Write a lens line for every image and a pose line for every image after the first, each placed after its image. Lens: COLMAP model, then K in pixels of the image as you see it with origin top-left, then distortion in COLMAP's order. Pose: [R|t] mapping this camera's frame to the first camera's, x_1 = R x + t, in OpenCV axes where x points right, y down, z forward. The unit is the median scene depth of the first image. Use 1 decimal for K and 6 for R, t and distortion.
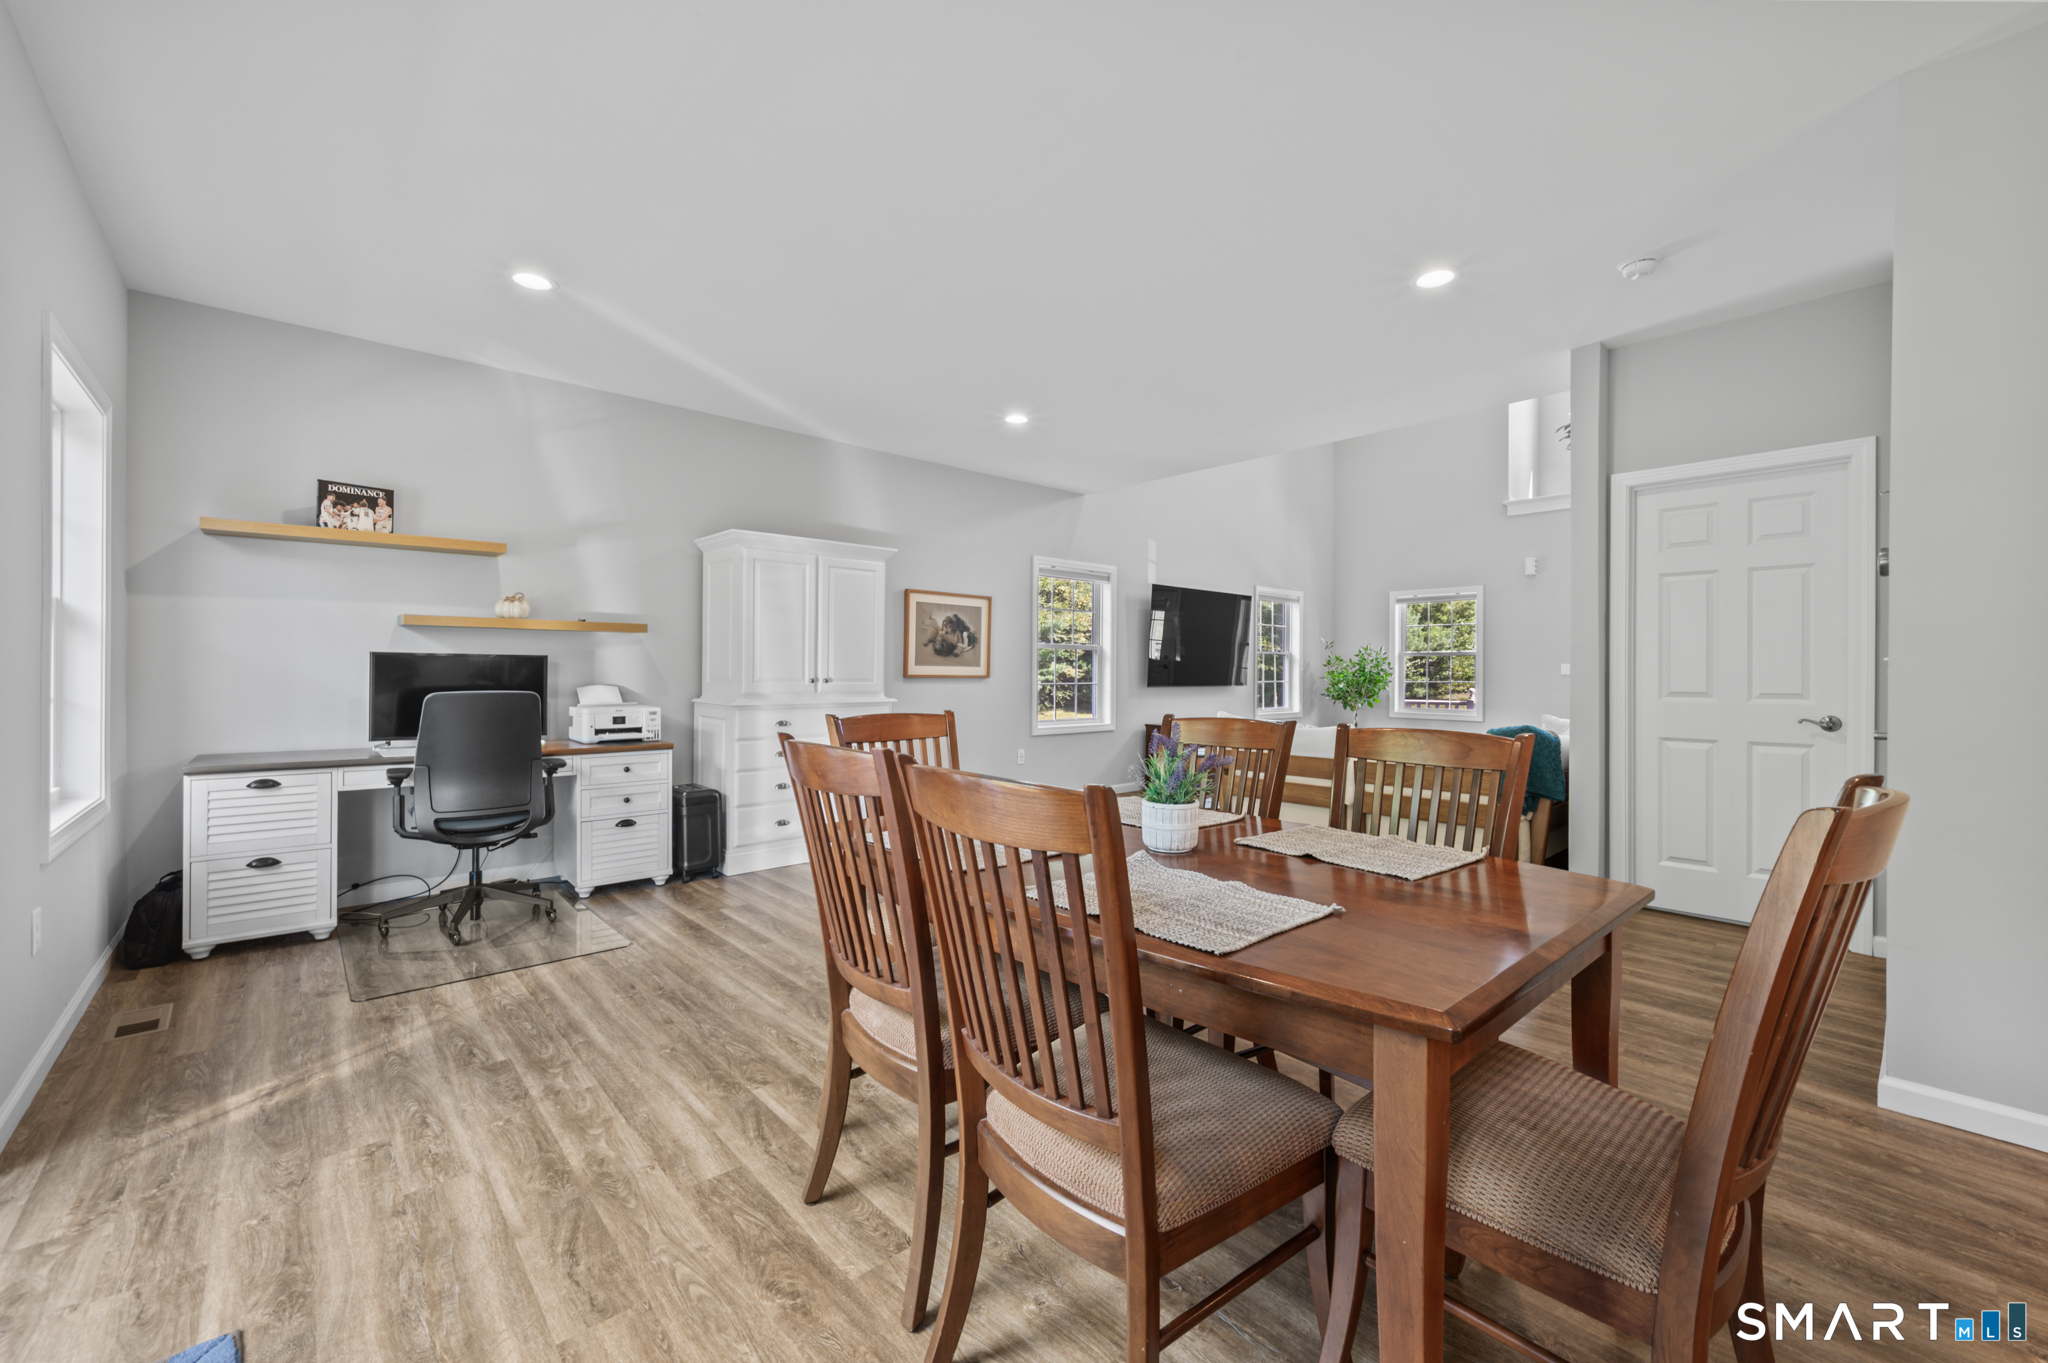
lens RADIAL K [[811.2, 0, 1030.3], [0, 811.2, 679.4], [0, 0, 1]] dist [0.000129, 0.000387]
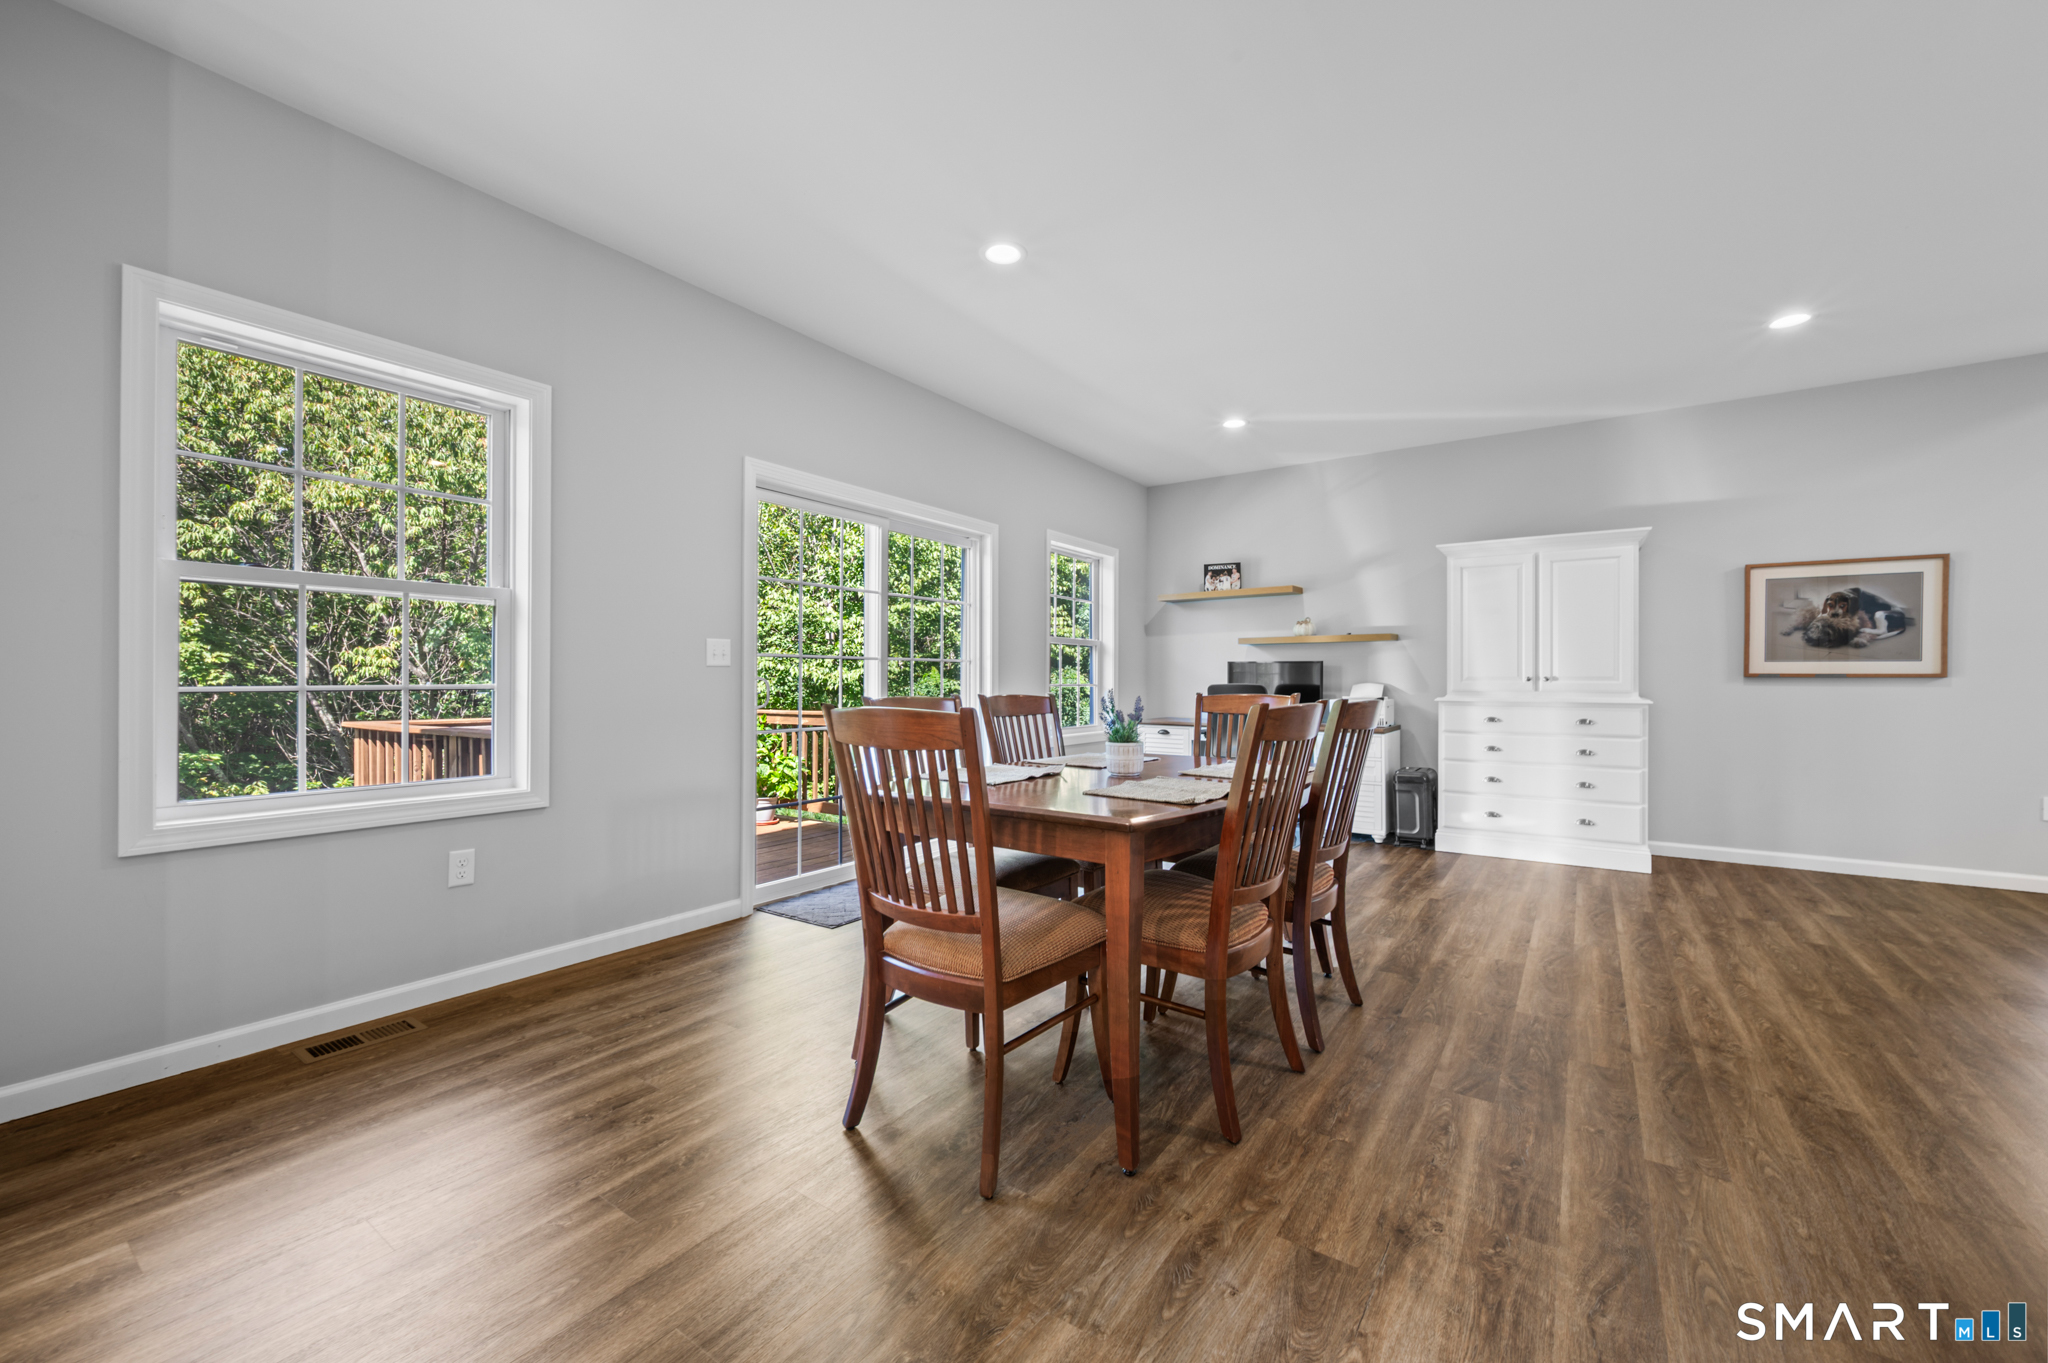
lens RADIAL K [[811.2, 0, 1030.3], [0, 811.2, 679.4], [0, 0, 1]] dist [0.000129, 0.000387]
pose [[0.223058, -0.007636, -0.974775, 0.599183], [-0.011187, 0.999883, -0.010392, 0.020872], [0.974741, 0.013222, 0.222947, 0.188439]]
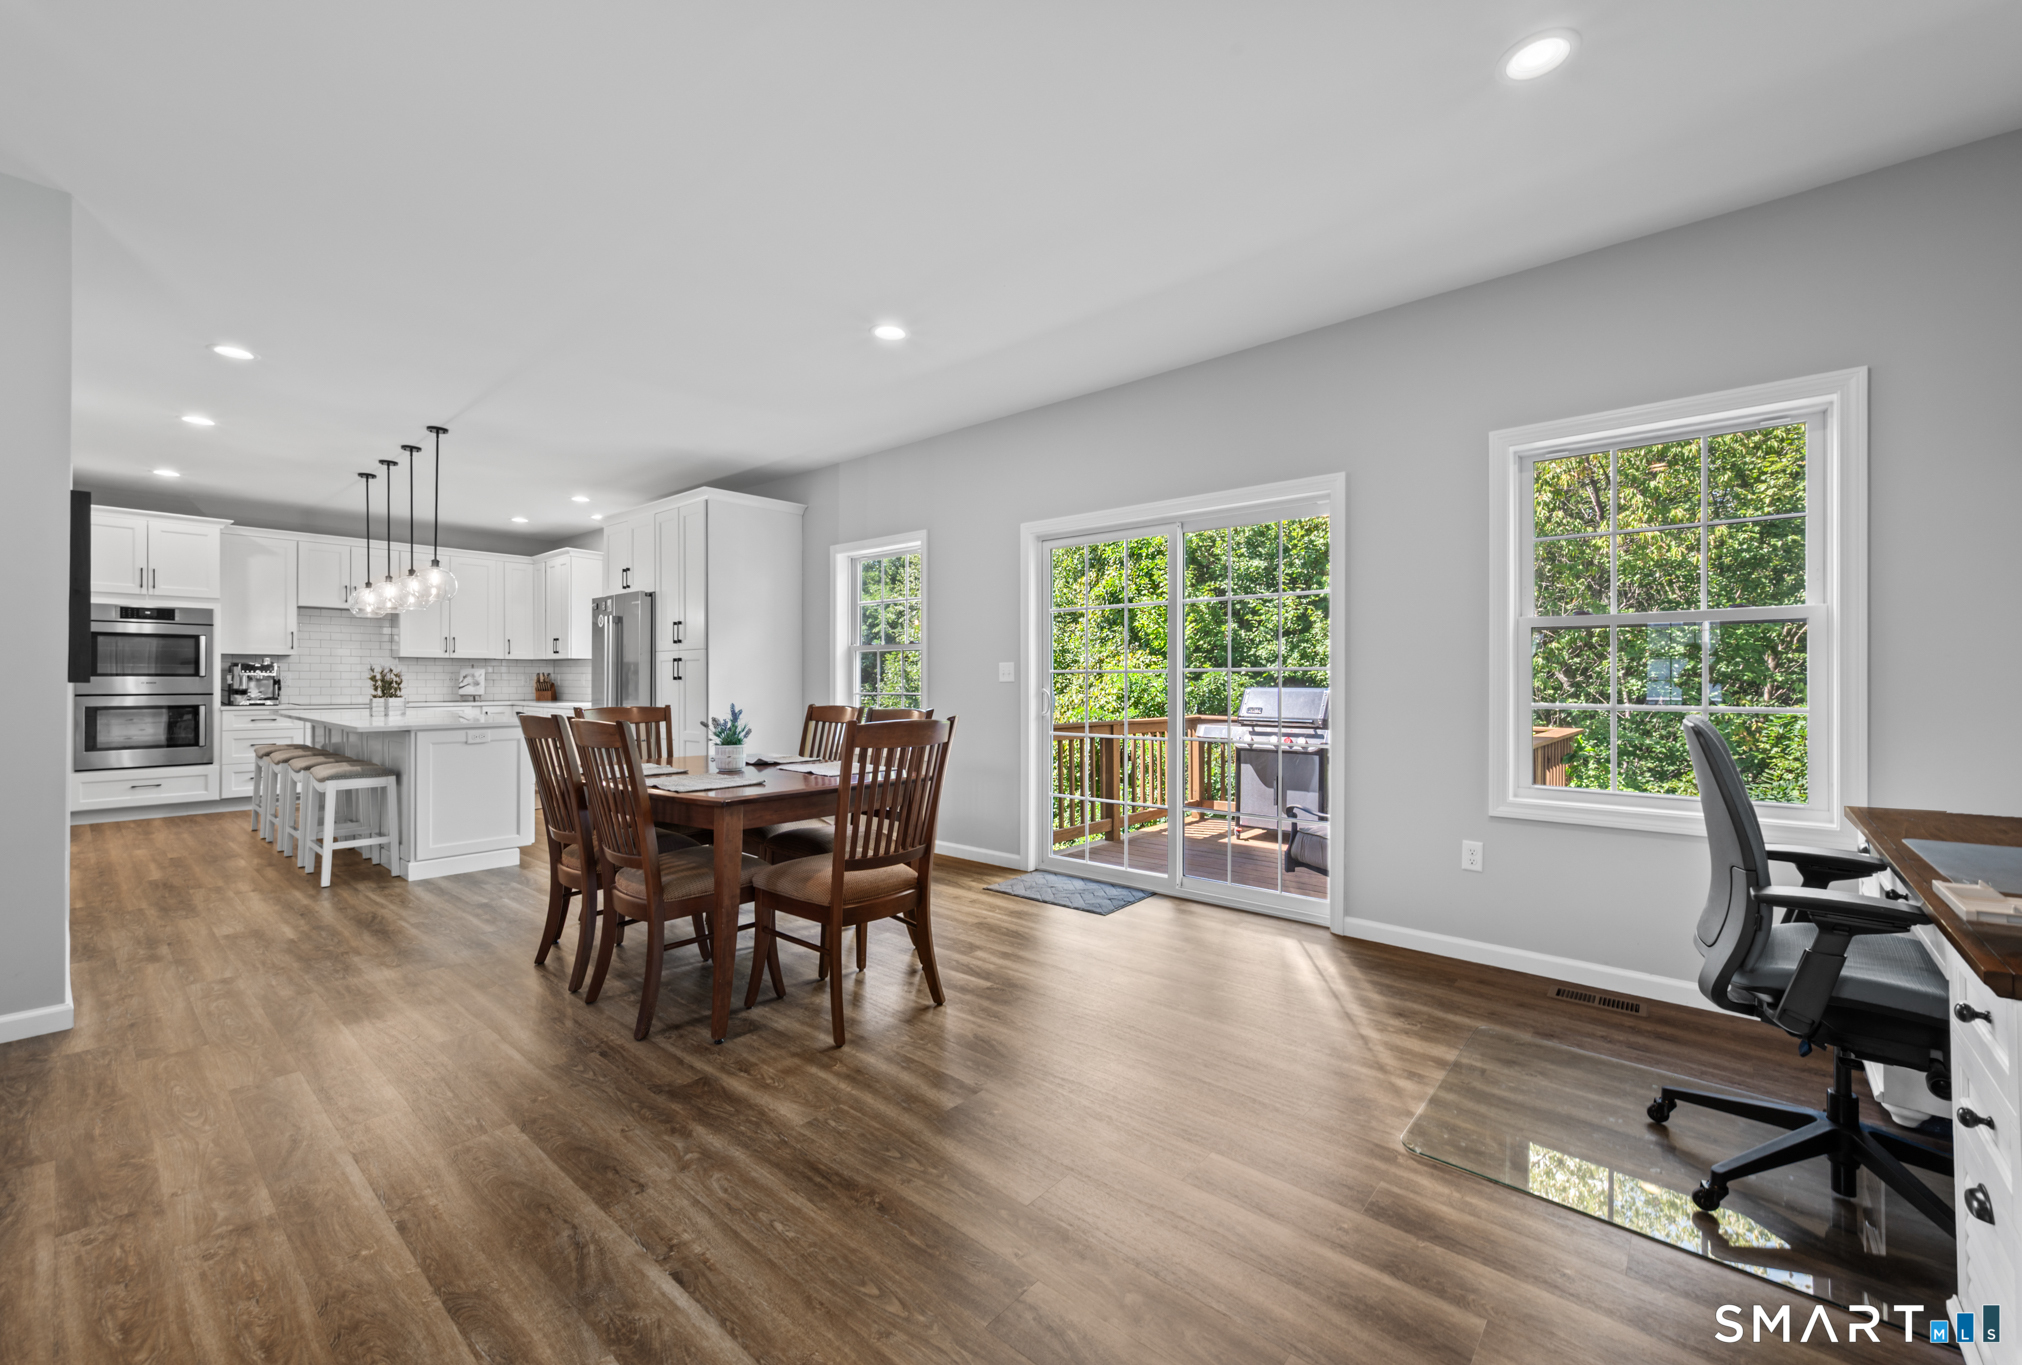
lens RADIAL K [[814.2, 0, 1019.9], [0, 814.2, 677.6], [0, 0, 1]] dist [0.014736, 0.000151]
pose [[-0.993271, -0.006221, -0.115642, -0.106656], [-0.007037, 0.999953, 0.006646, -0.009567], [0.115596, 0.007415, -0.993269, 1.135522]]
